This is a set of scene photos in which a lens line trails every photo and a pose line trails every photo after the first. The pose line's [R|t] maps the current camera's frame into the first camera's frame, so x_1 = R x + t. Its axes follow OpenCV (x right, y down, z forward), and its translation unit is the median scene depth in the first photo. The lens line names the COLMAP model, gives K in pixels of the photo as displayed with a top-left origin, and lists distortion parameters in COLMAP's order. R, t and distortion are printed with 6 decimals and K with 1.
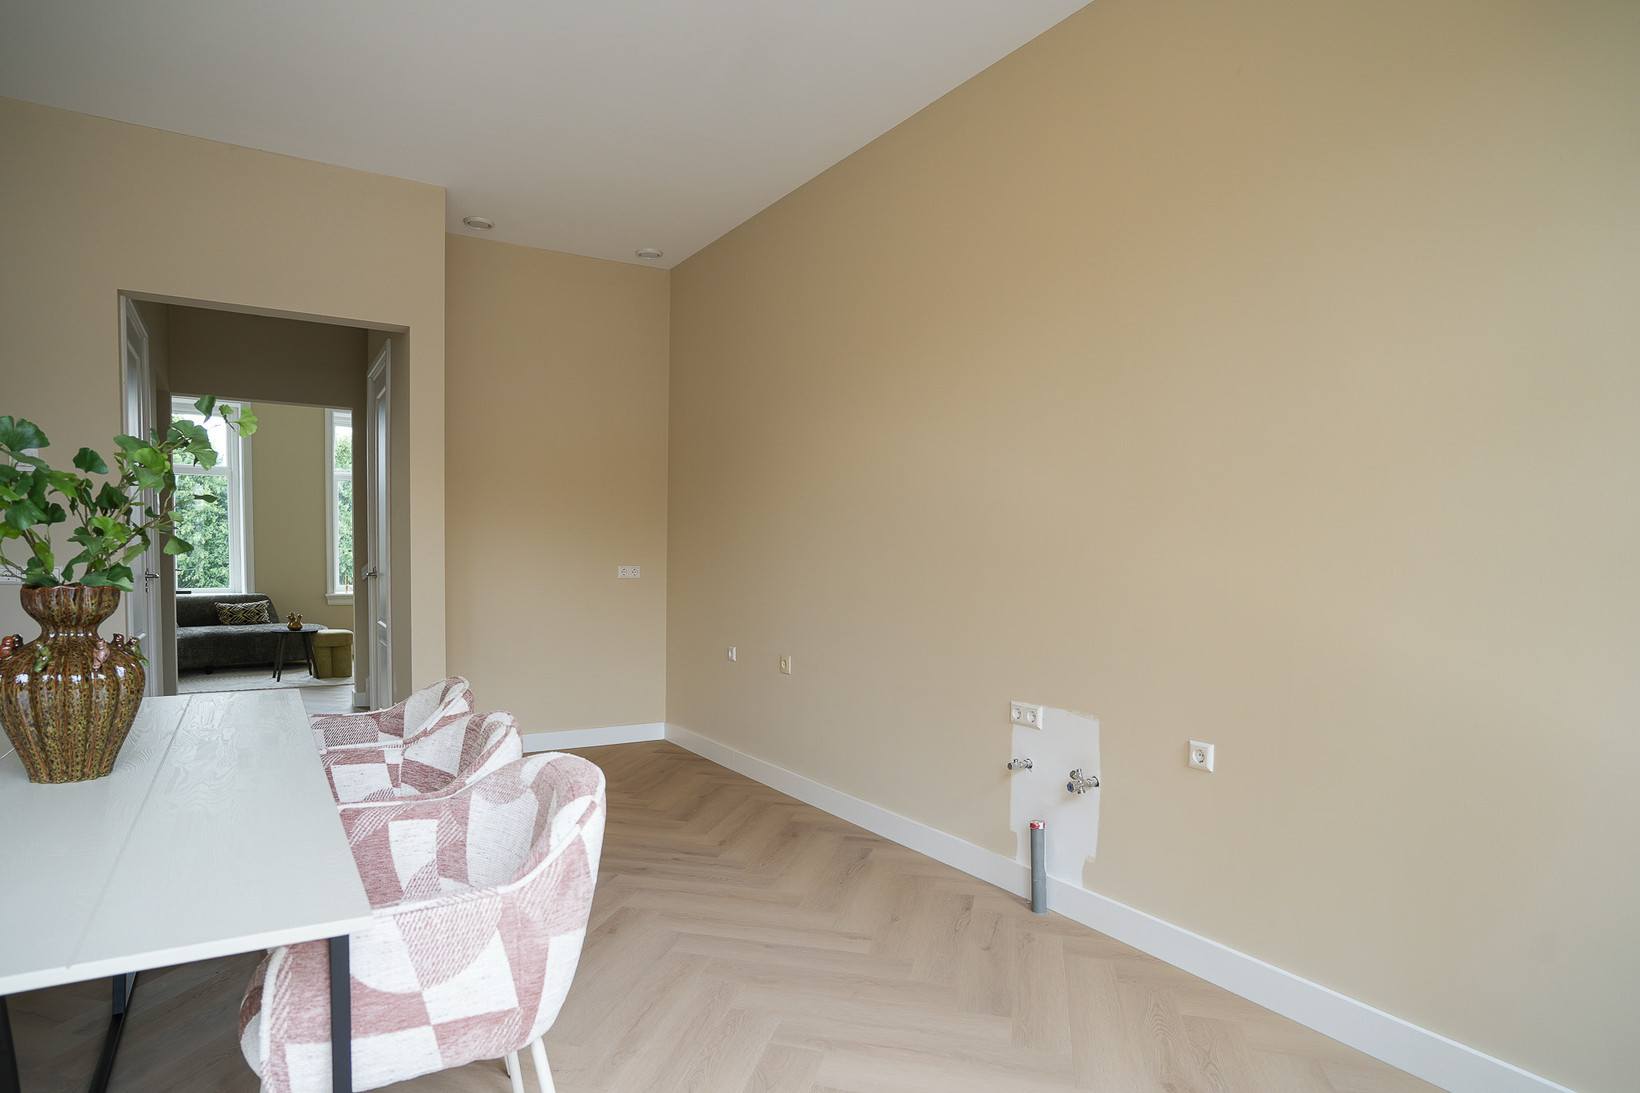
lens RADIAL K [[921.8, 0, 784.6], [0, 921.8, 583.1], [0, 0, 1]] dist [-0.038945, 0.001725]
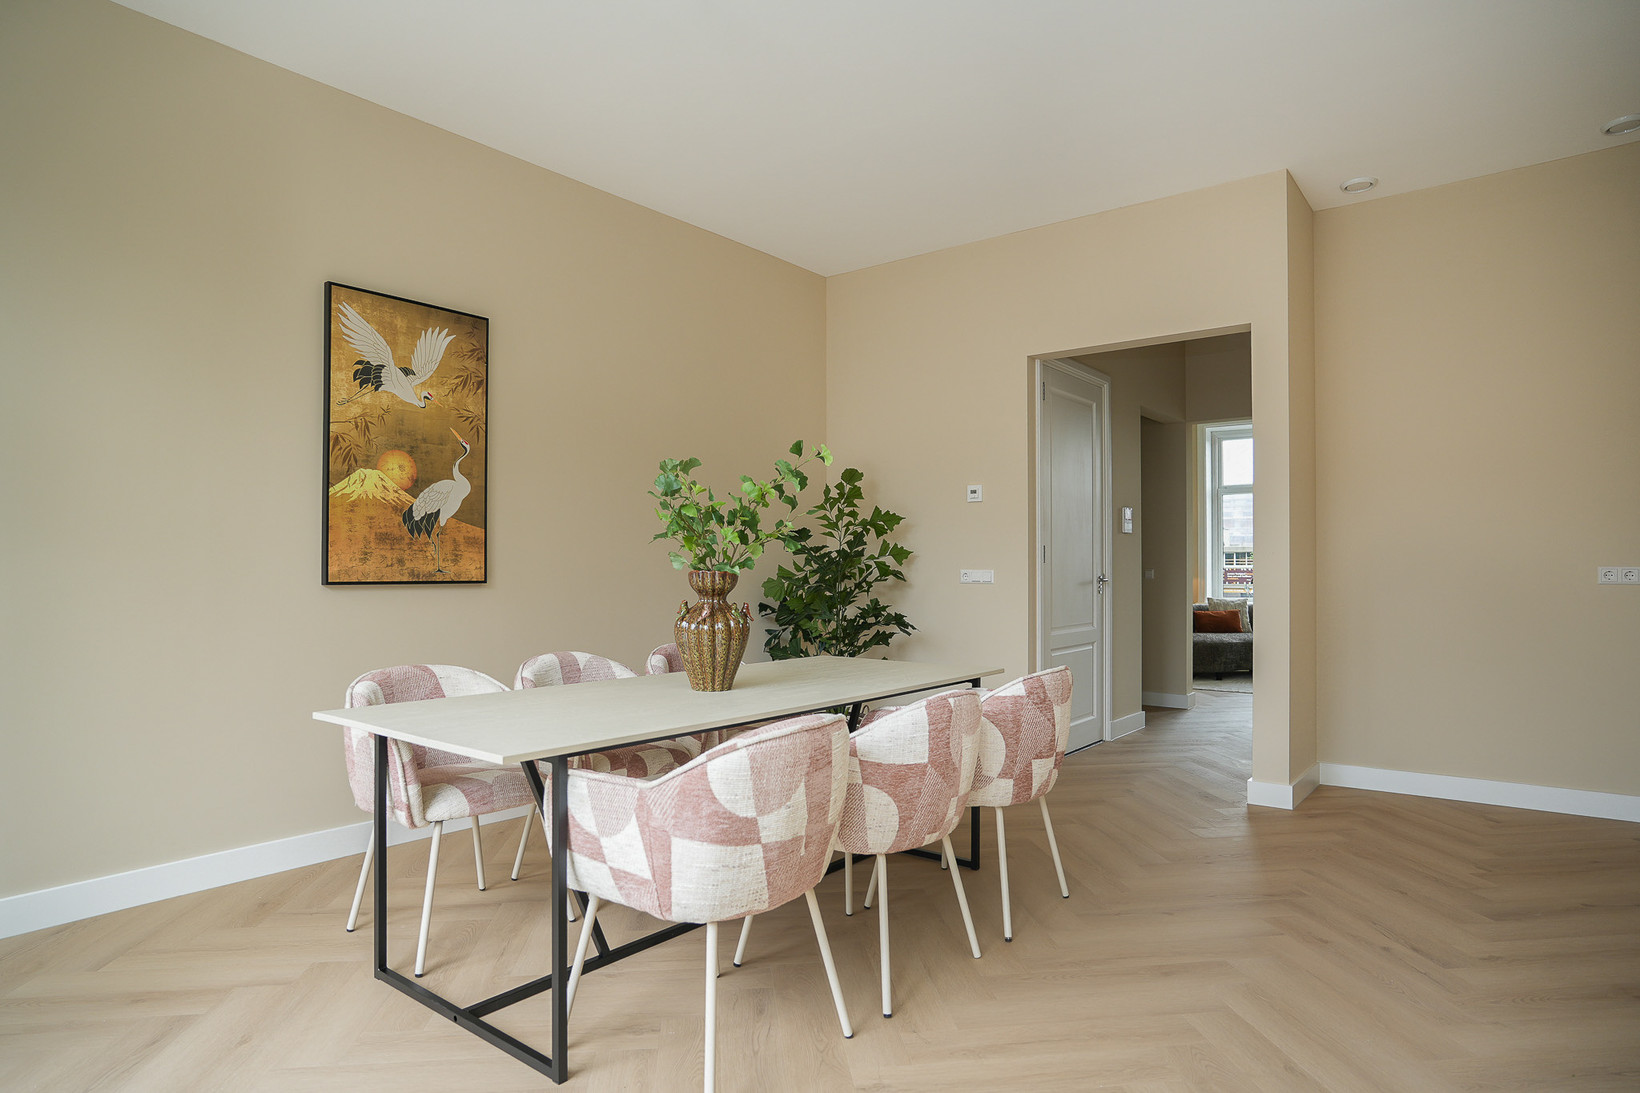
lens RADIAL K [[921.8, 0, 821.6], [0, 921.8, 557.2], [0, 0, 1]] dist [-0.038945, 0.001725]
pose [[0.361235, -0.025643, -0.932122, 0.402064], [-0.022587, 0.999088, -0.036239, 0.016949], [0.932201, 0.034144, 0.360326, 0.286476]]
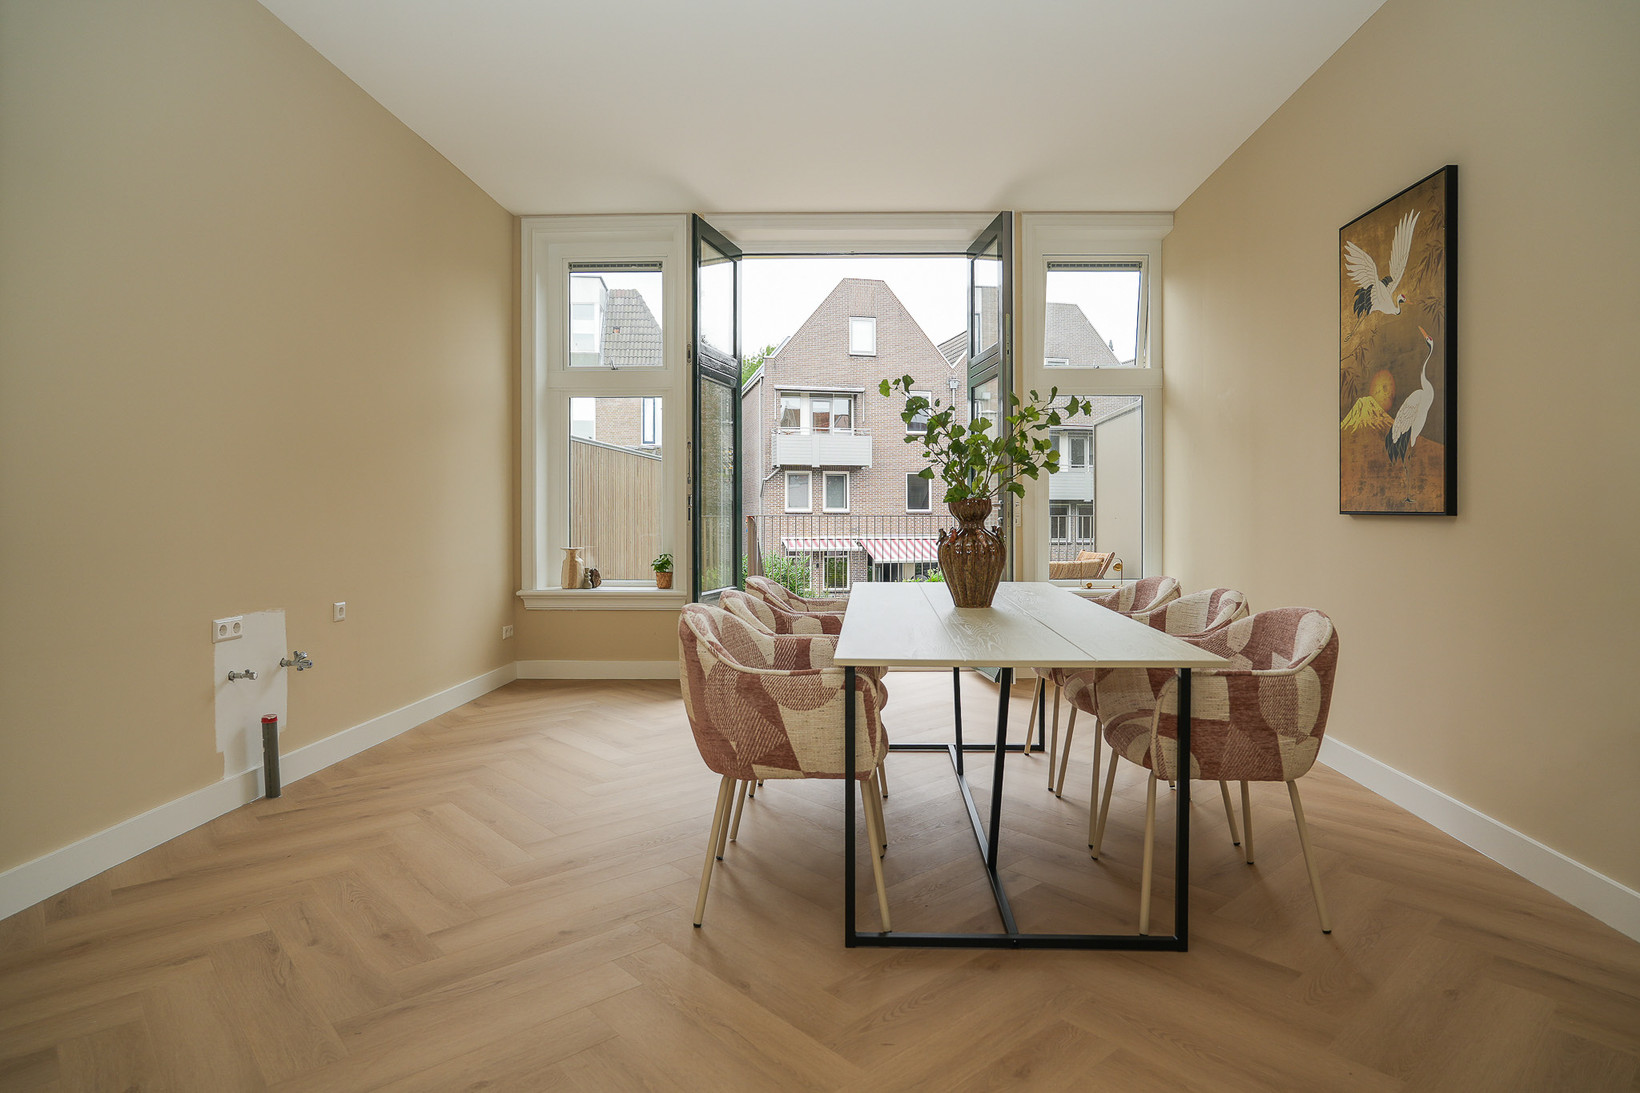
lens RADIAL K [[921.8, 0, 851.5], [0, 921.8, 517.5], [0, 0, 1]] dist [-0.038945, 0.001725]
pose [[-0.850035, -0.018188, 0.526411, -0.741802], [0.003908, 0.999158, 0.040831, -0.016734], [-0.526711, 0.036765, -0.849249, 1.295551]]
